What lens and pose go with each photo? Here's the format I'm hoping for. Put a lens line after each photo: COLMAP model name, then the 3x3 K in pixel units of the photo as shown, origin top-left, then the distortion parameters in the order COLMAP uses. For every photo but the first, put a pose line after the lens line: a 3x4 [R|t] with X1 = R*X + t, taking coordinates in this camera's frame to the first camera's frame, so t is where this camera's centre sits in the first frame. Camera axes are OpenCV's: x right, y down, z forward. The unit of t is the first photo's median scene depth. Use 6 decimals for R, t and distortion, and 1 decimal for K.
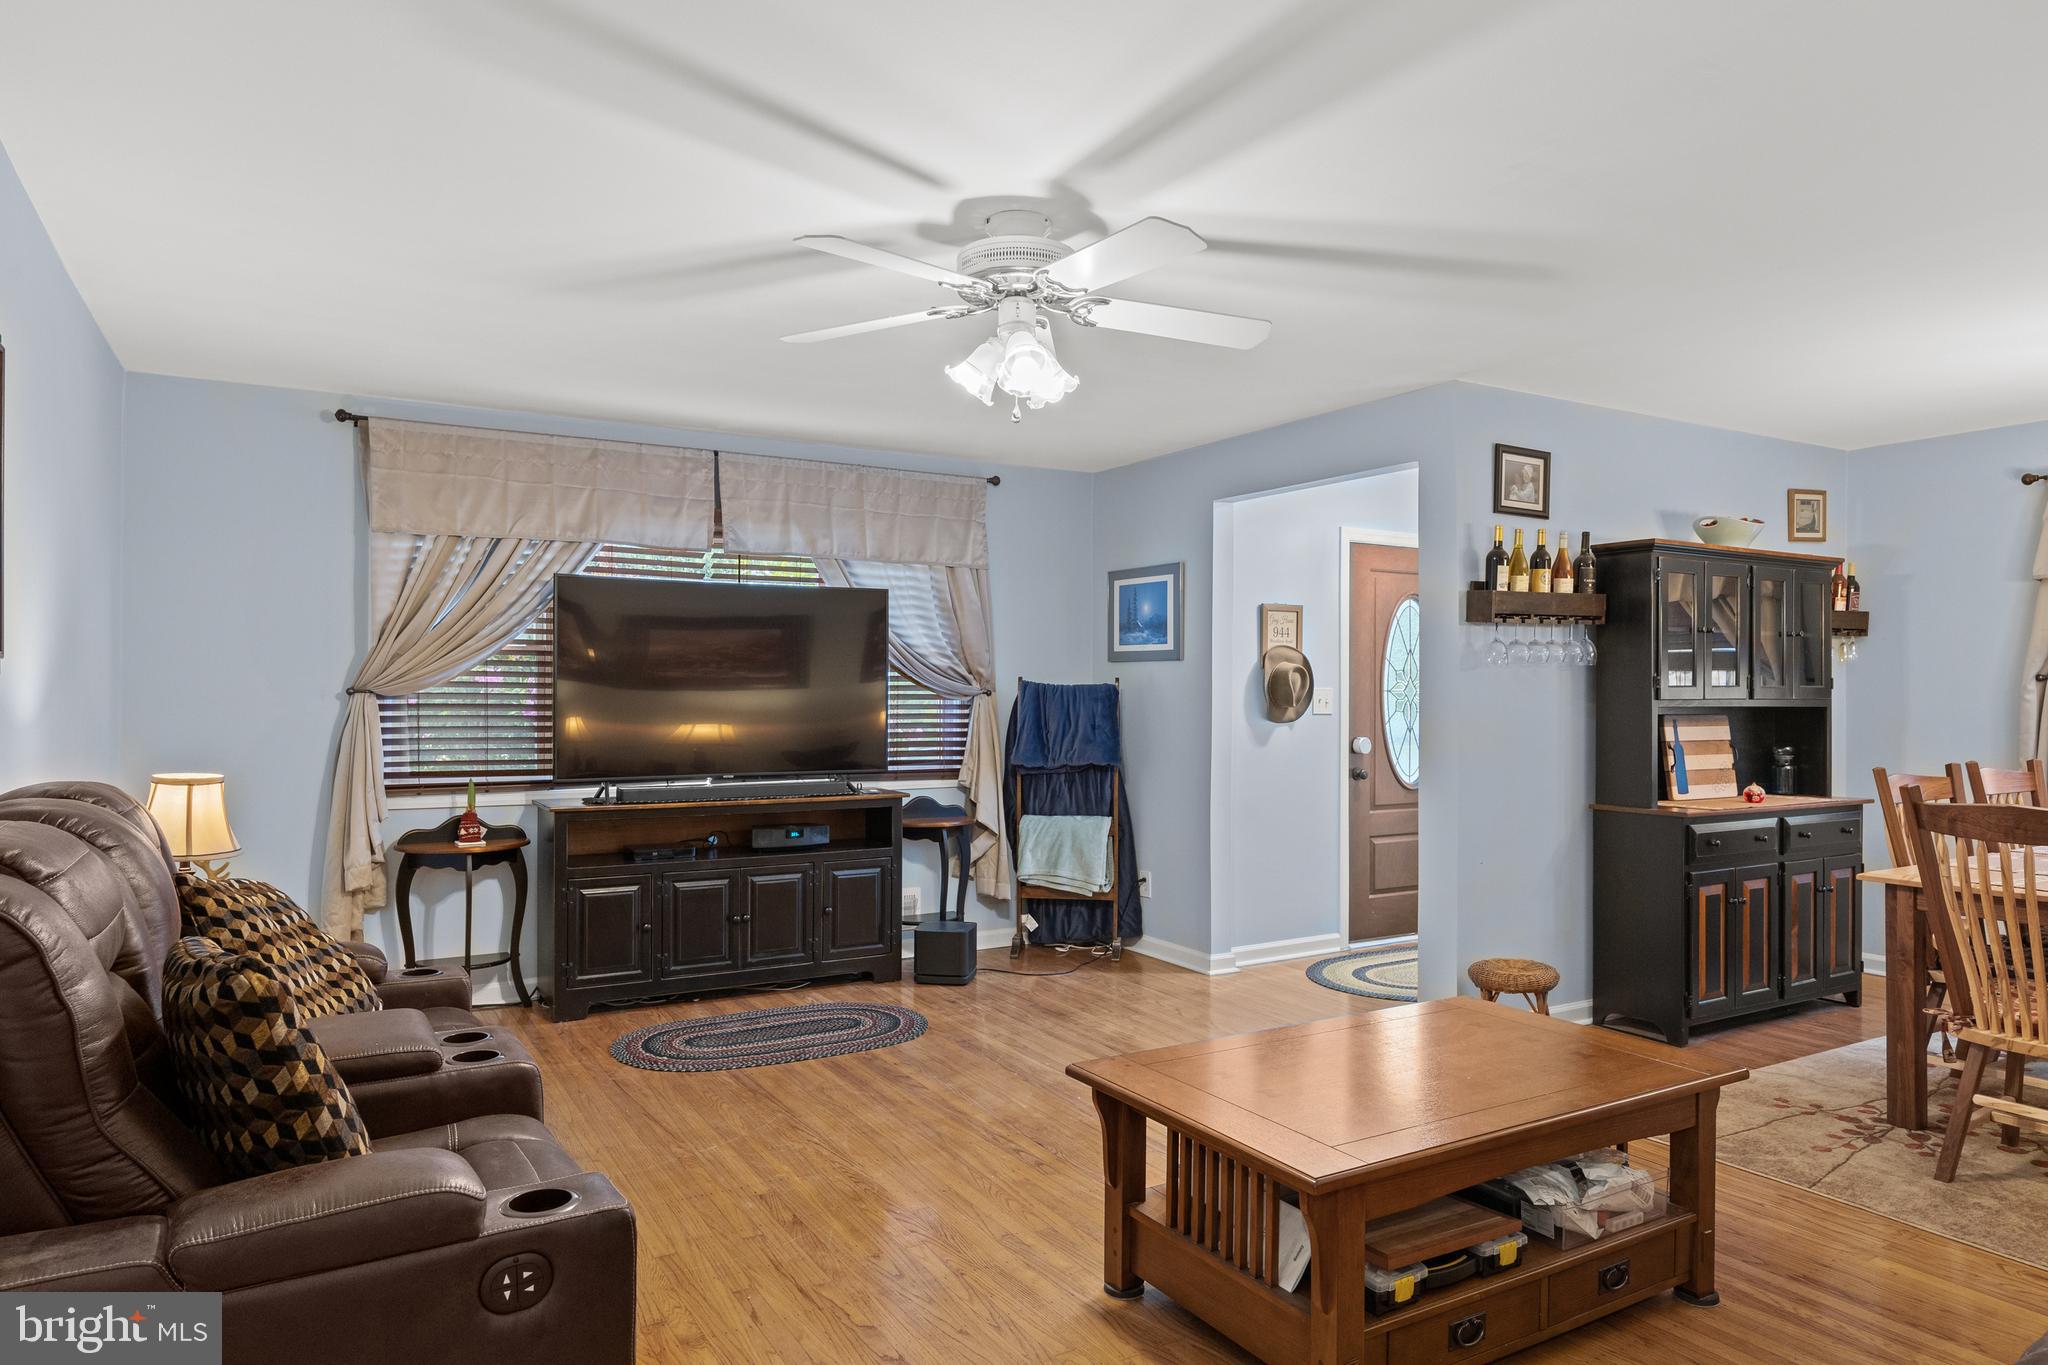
lens RADIAL K [[1256.6, 0, 1022.2], [0, 1256.6, 682.5], [0, 0, 1]] dist [-0.003271, -0.000464]
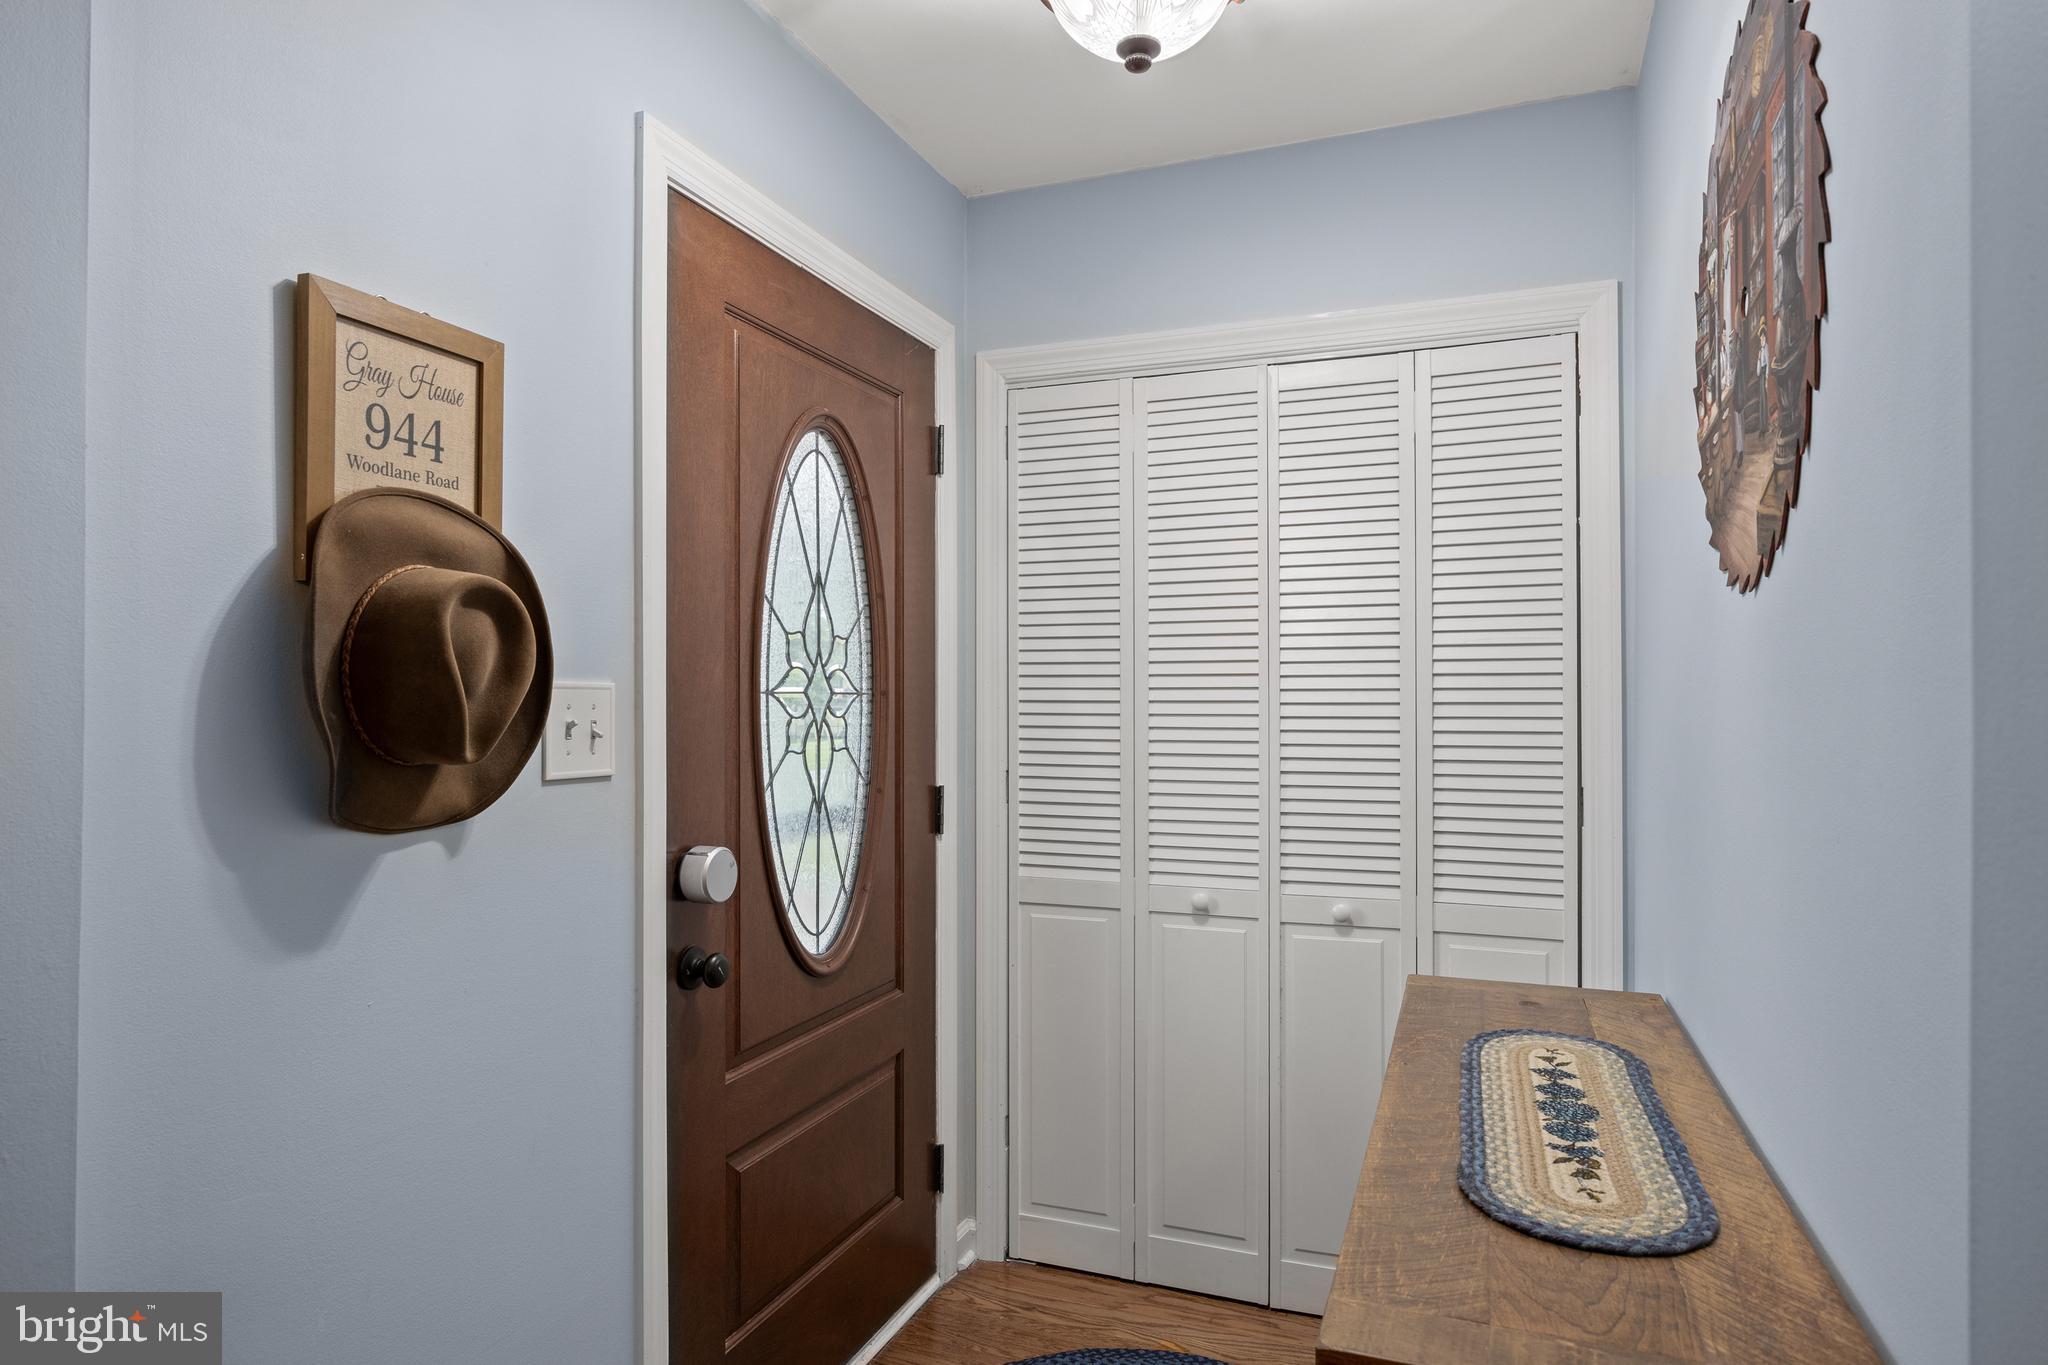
lens RADIAL K [[1191.3, 0, 1025.0], [0, 1191.3, 688.2], [0, 0, 1]] dist [-0.011007, 0.002432]
pose [[0.791706, -0.002622, 0.610896, 0.164117], [0.004122, 0.999991, -0.001050, 0.006839], [-0.610888, 0.003349, 0.791710, 0.763389]]
